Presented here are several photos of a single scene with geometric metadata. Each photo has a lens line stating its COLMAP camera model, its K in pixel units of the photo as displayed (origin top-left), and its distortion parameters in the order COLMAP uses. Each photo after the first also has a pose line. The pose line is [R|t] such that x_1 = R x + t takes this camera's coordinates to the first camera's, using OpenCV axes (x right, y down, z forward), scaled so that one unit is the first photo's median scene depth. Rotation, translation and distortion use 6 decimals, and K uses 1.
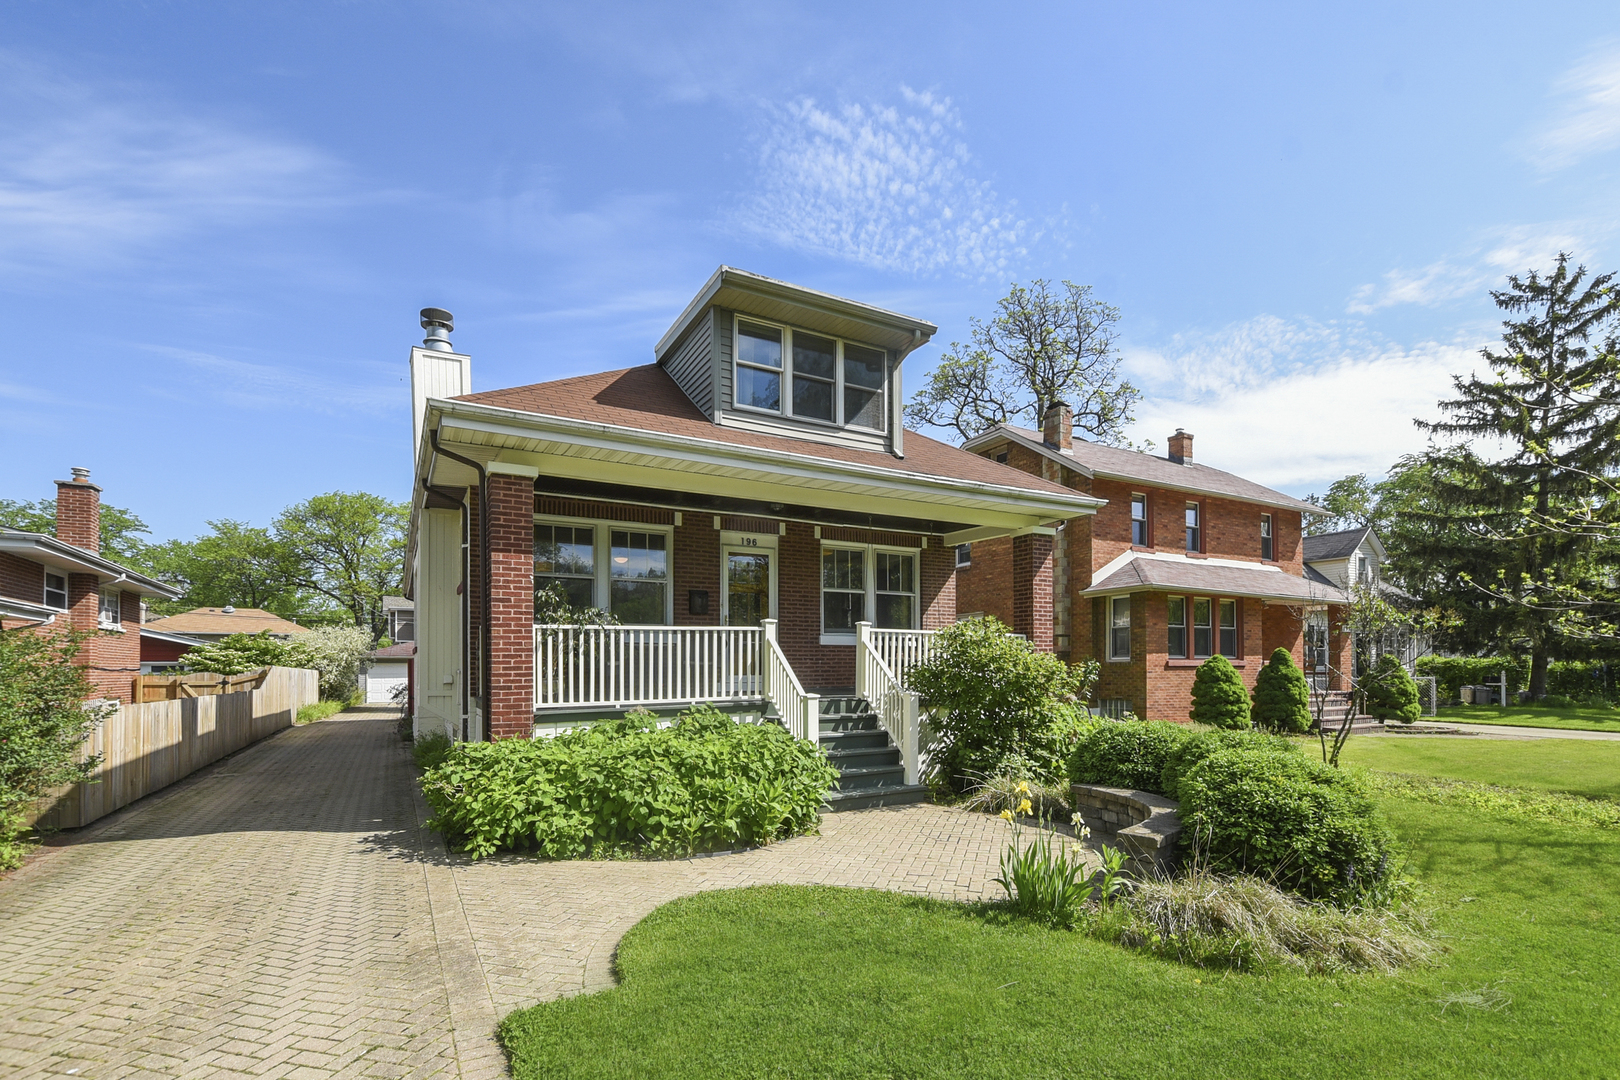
lens RADIAL K [[756.7, 0, 818.3], [0, 756.7, 672.5], [0, 0, 1]] dist [-0.014635, 0.000117]
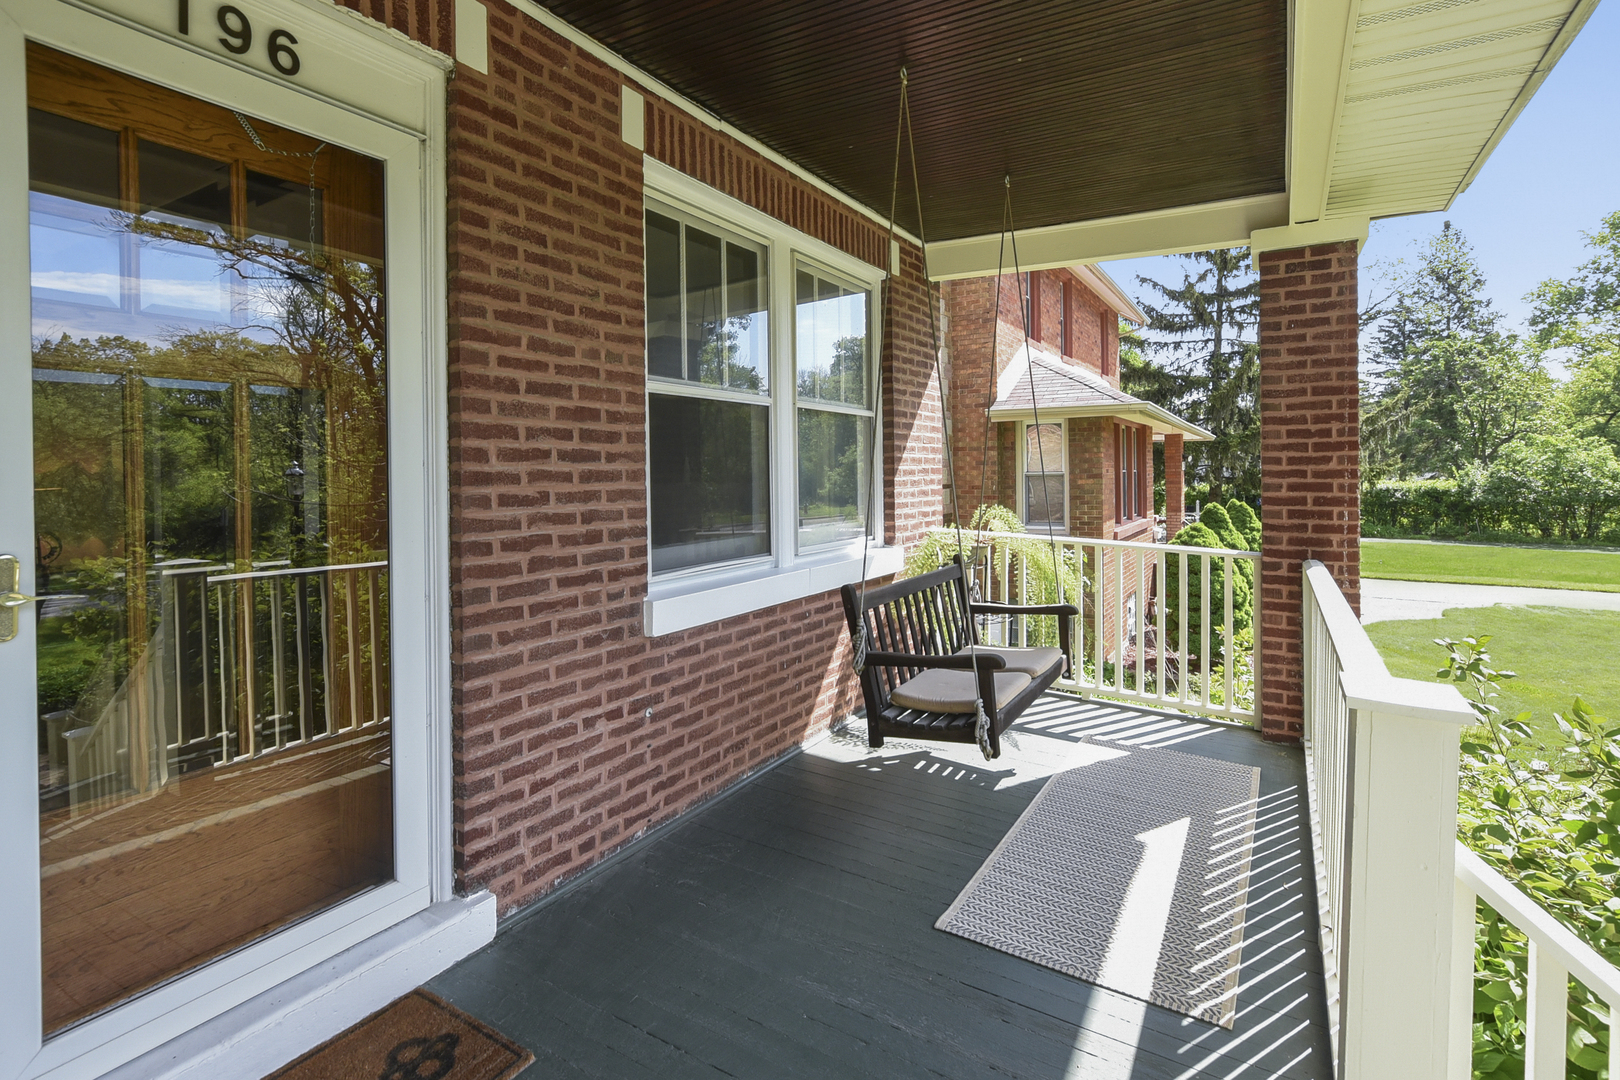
lens RADIAL K [[773.5, 0, 810.1], [0, 773.5, 476.5], [0, 0, 1]] dist [-0.002711, -0.000480]
pose [[0.871339, -0.005117, 0.490654, -0.093709], [0.003169, 0.999983, 0.004800, -0.119765], [-0.490671, -0.002627, 0.871341, 1.114103]]
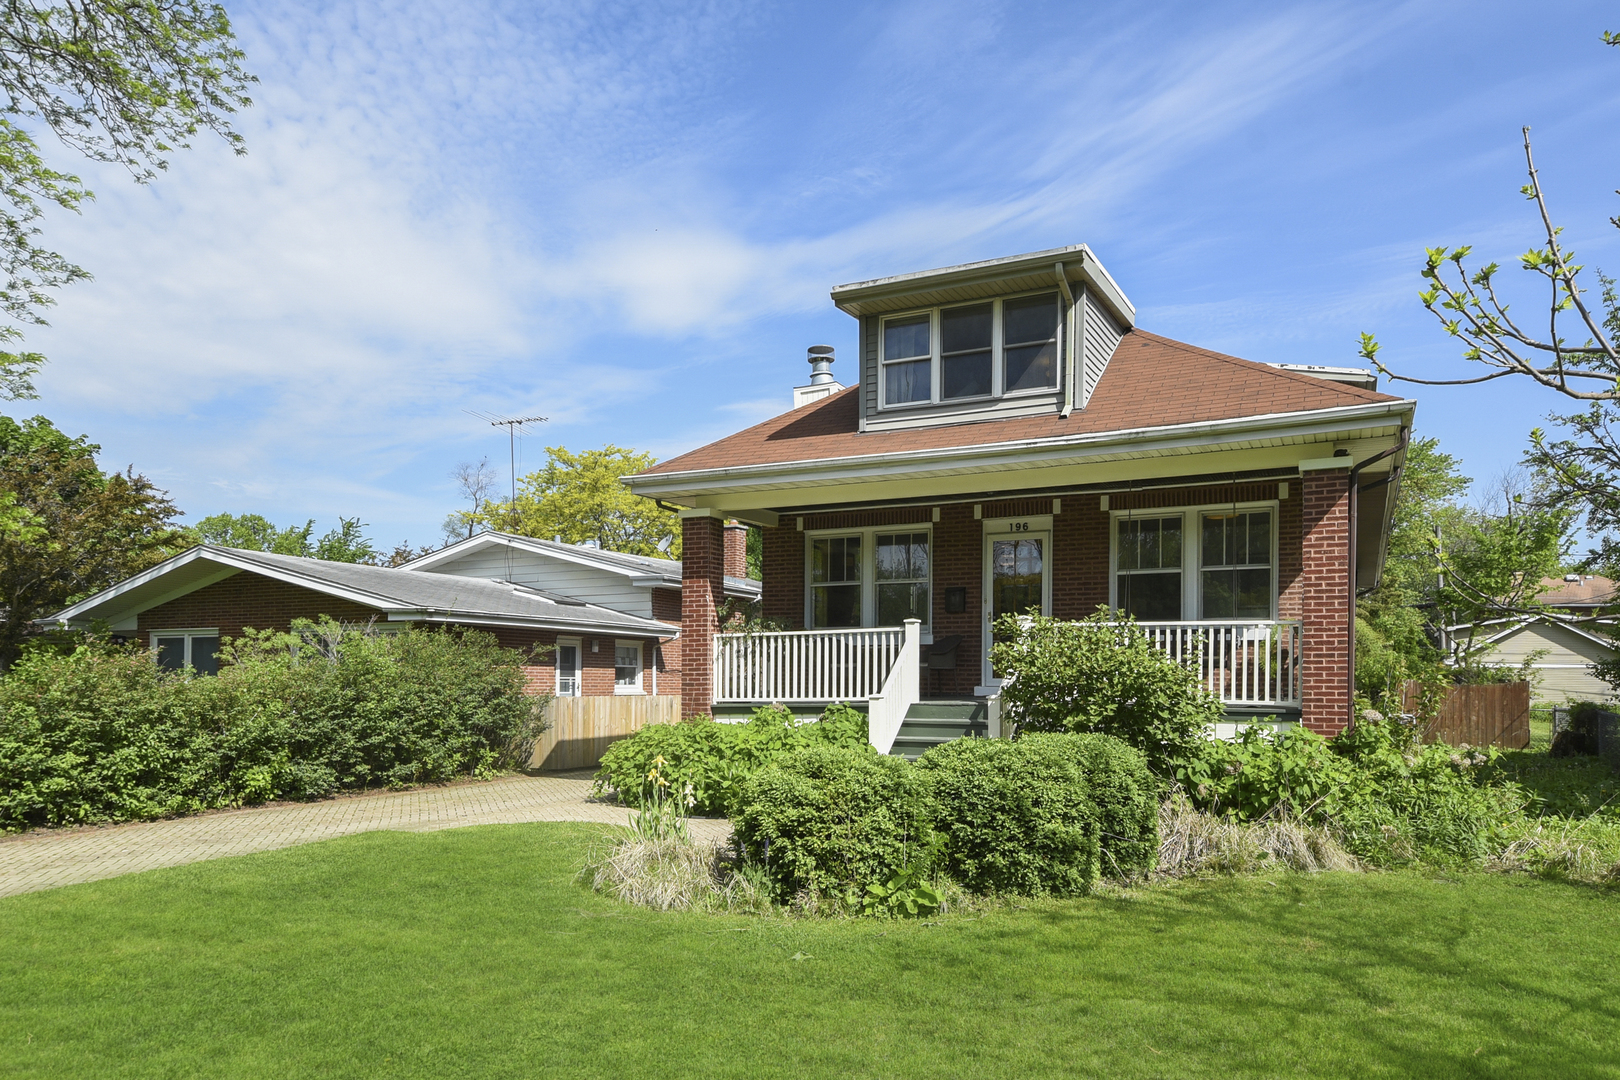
lens RADIAL K [[1085.3, 0, 810.7], [0, 1085.3, 685.7], [0, 0, 1]] dist [0.003161, 0.000694]
pose [[0.574436, 0.010116, -0.818487, 1.102487], [-0.007210, 0.999947, 0.007299, 0.006458], [0.818518, 0.001709, 0.574479, 0.101481]]
